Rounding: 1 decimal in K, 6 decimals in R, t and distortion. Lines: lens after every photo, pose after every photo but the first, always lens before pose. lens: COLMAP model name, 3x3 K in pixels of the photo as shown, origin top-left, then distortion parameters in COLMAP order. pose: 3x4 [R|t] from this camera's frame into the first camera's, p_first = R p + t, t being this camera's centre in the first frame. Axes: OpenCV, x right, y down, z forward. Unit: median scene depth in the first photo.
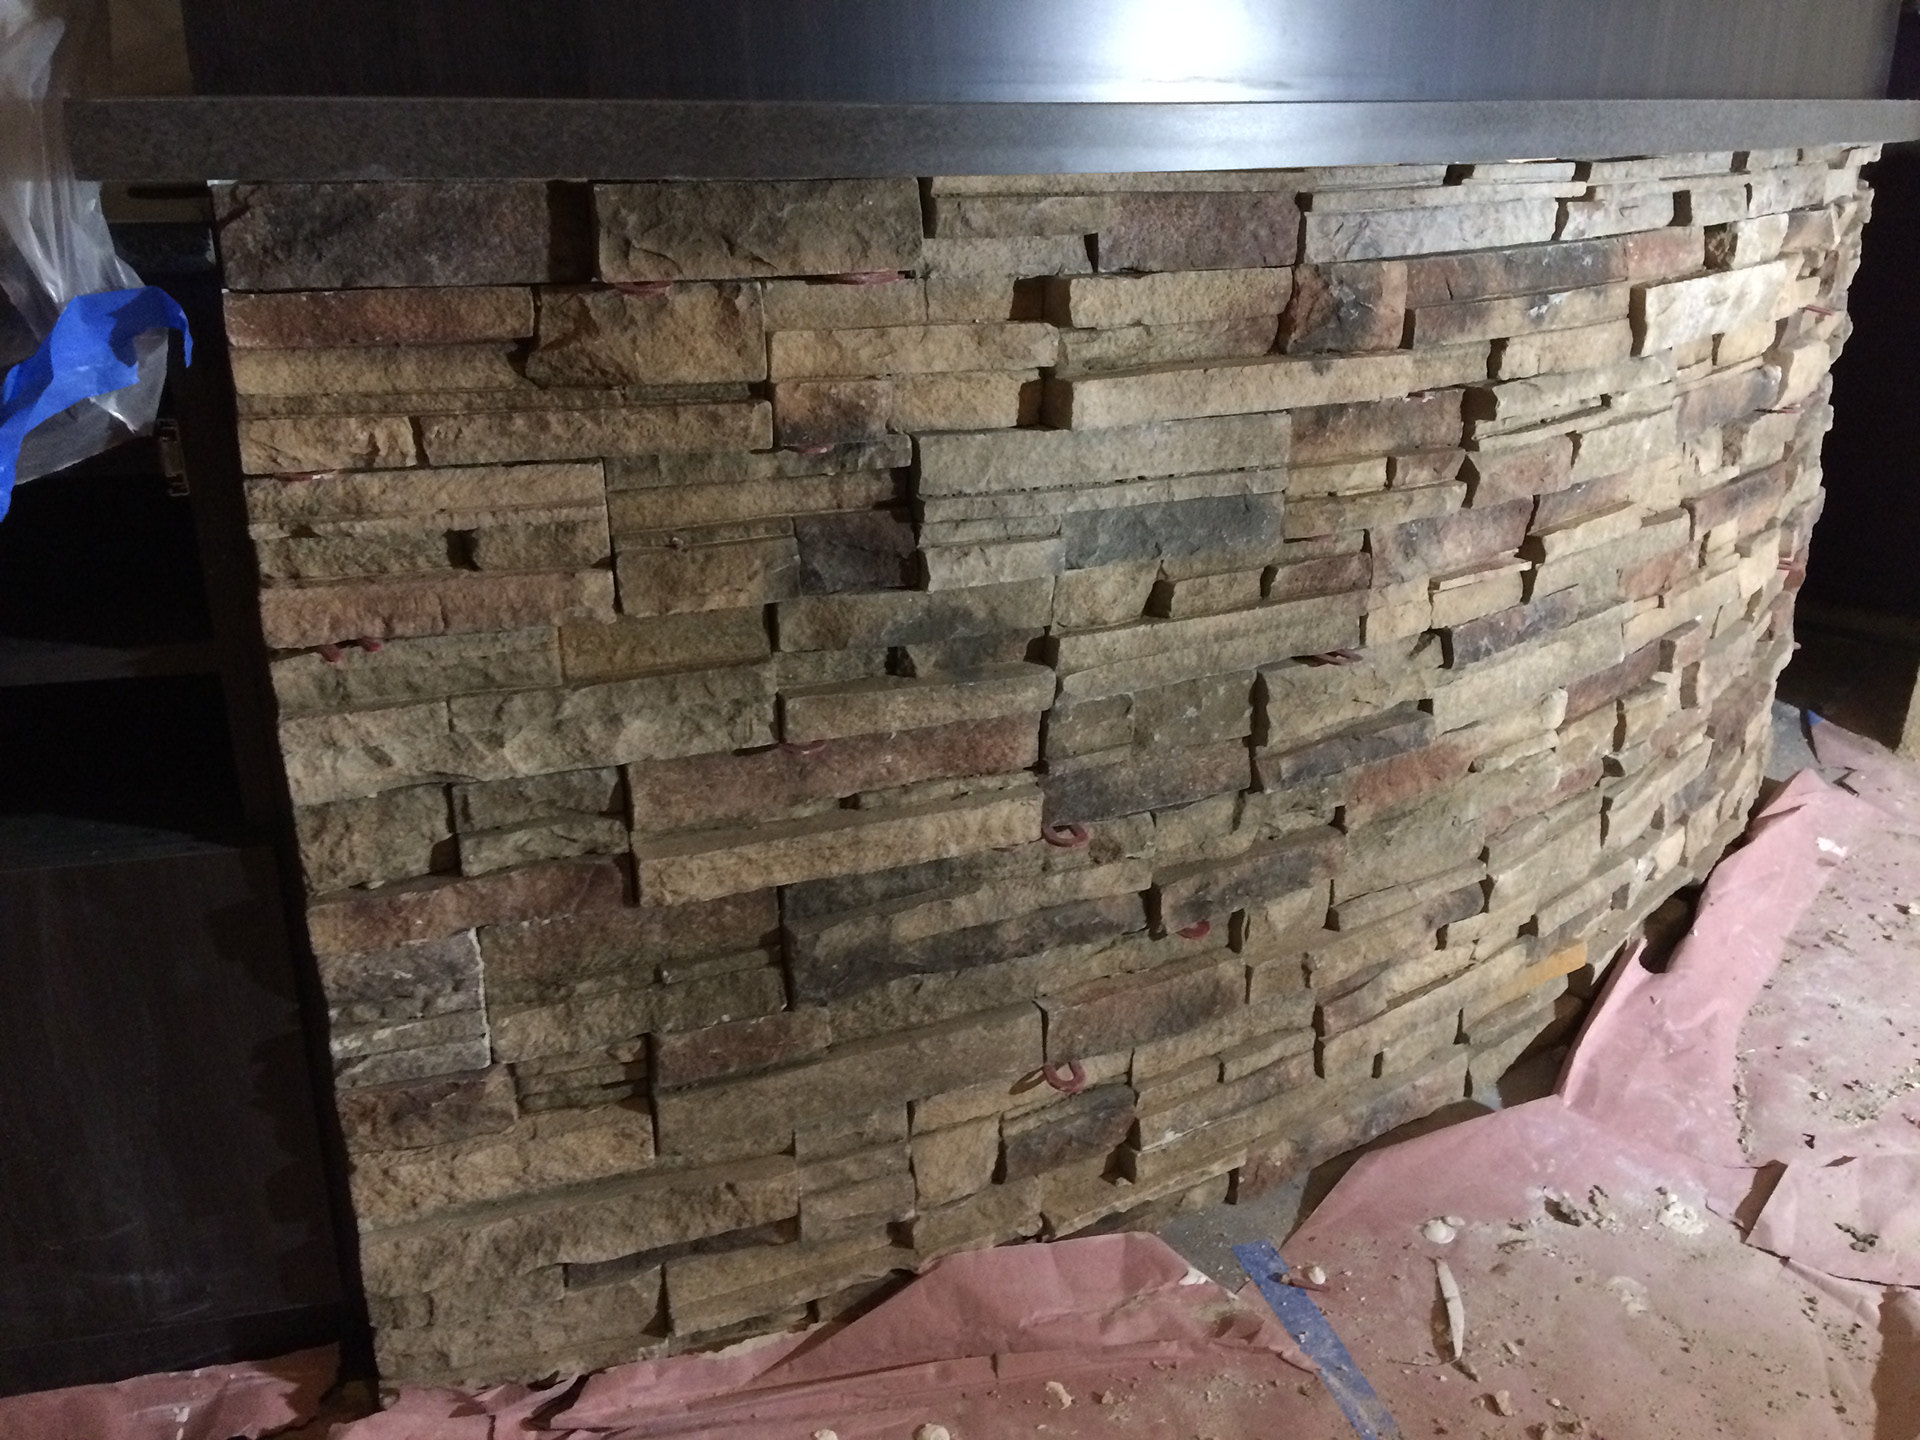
lens RADIAL K [[1634.8, 0, 960.0], [0, 1634.8, 720.0], [0, 0, 1]] dist [0.127577, -0.208103]
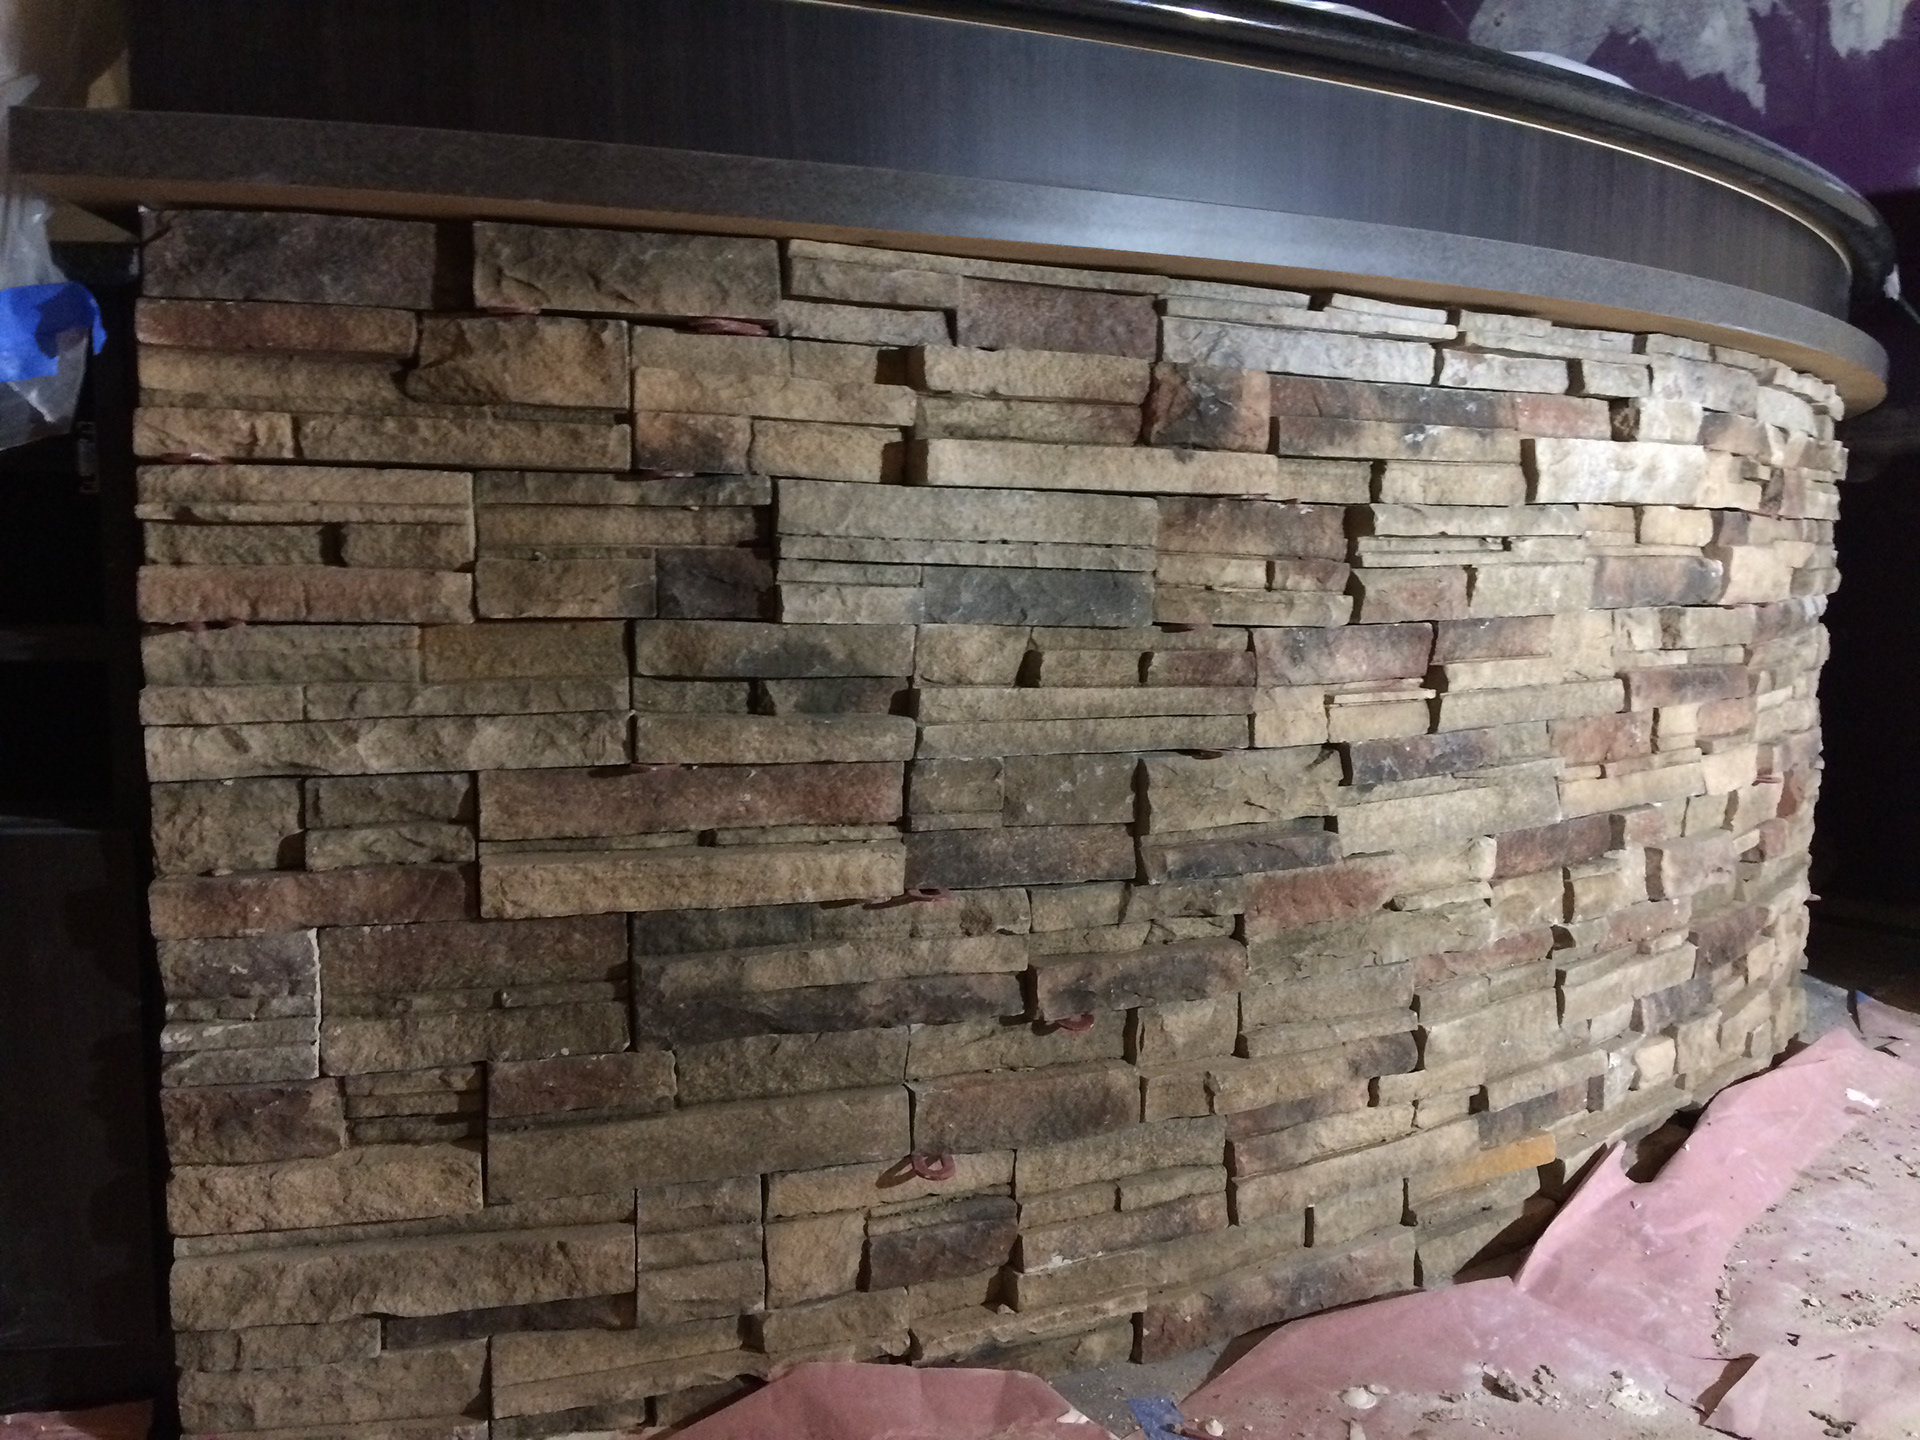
lens RADIAL K [[1634.8, 0, 960.0], [0, 1634.8, 720.0], [0, 0, 1]] dist [0.127577, -0.208103]
pose [[0.996397, 0.017442, -0.082997, 0.165702], [-0.037554, 0.968192, -0.247375, 0.216422], [0.076042, 0.249600, 0.965359, 0.011388]]
